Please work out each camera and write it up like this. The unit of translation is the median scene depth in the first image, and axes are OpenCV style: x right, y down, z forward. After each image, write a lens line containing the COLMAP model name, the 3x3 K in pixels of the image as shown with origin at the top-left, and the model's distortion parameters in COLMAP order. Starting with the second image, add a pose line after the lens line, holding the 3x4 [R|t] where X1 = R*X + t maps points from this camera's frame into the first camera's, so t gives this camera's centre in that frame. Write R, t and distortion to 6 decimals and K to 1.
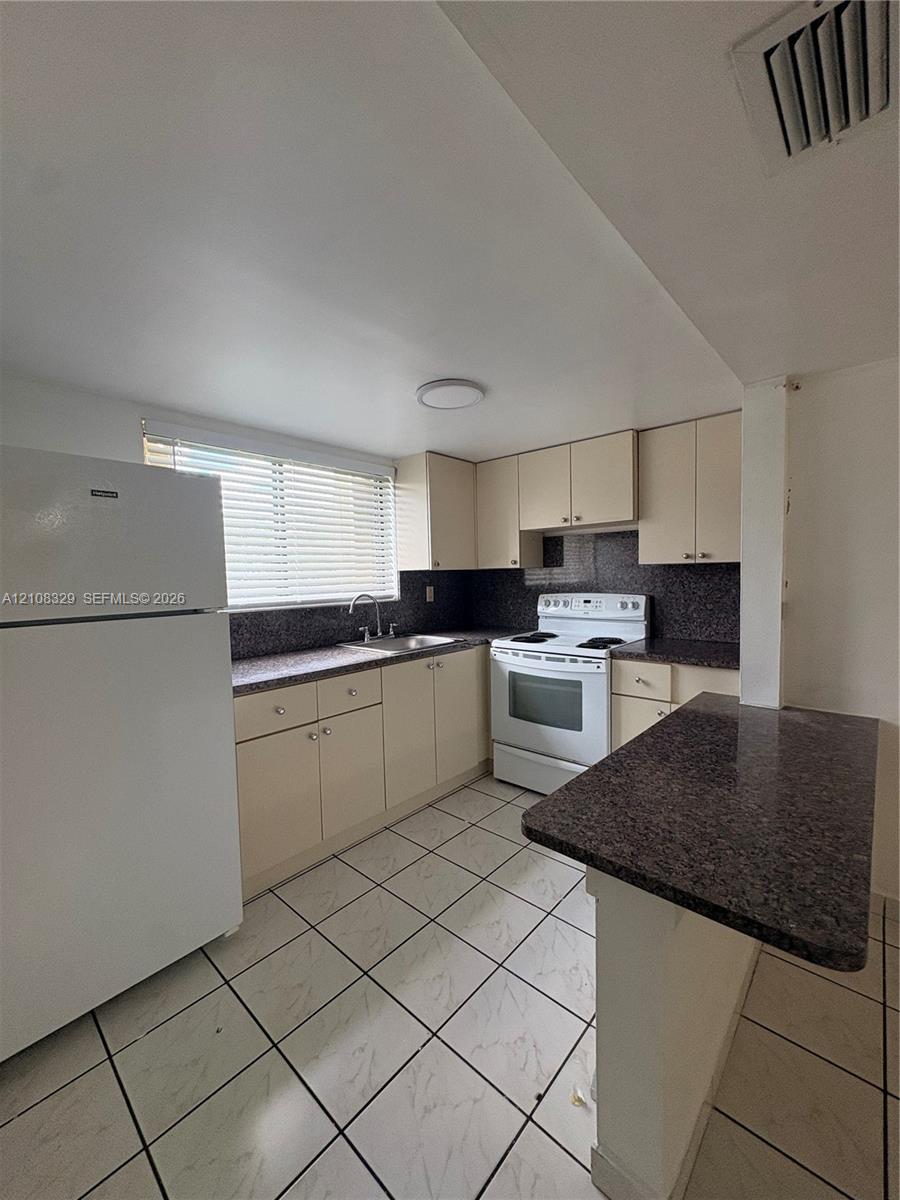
lens RADIAL K [[473.4, 0, 451.0], [0, 473.4, 598.2], [0, 0, 1]] dist [0.000994, -0.000010]
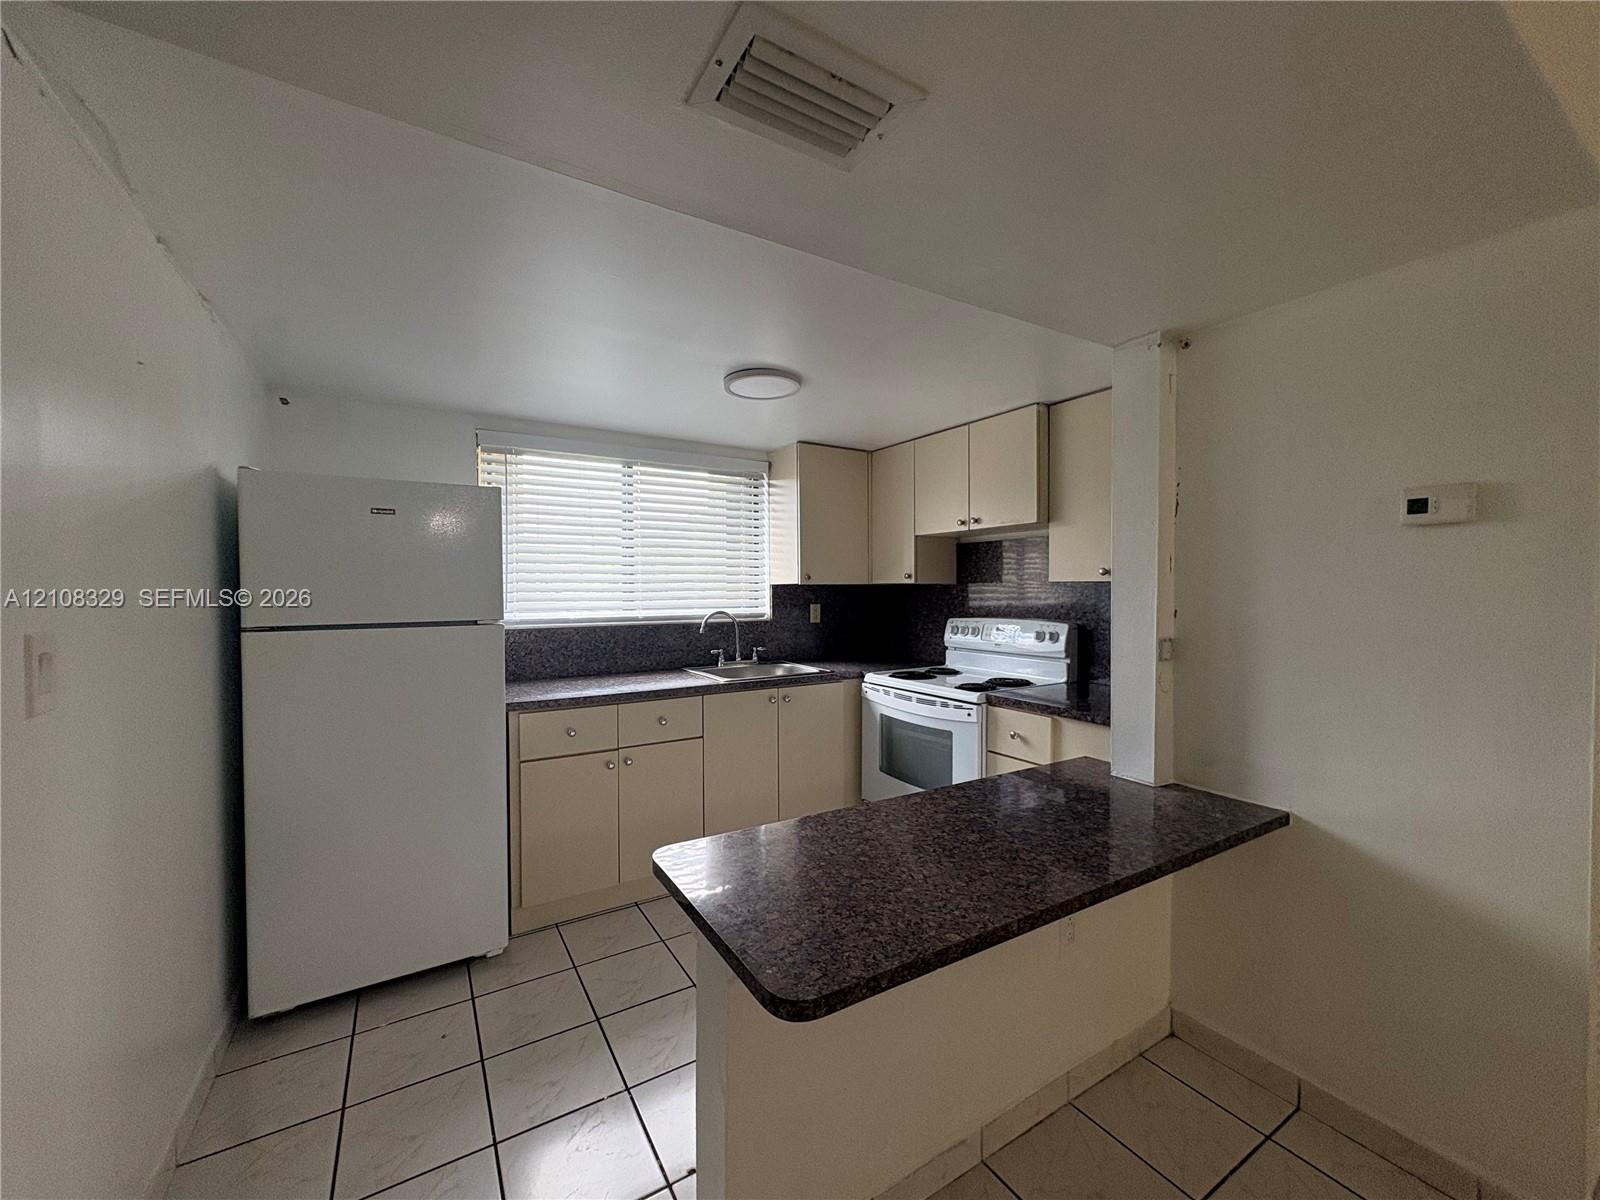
lens RADIAL K [[631.2, 0, 802.0], [0, 631.2, 597.3], [0, 0, 1]] dist [0.000994, -0.000010]
pose [[0.959403, 0.021772, -0.281196, 0.300795], [-0.031181, 0.999092, -0.029029, -0.005805], [0.280309, 0.036618, 0.959211, -0.058790]]
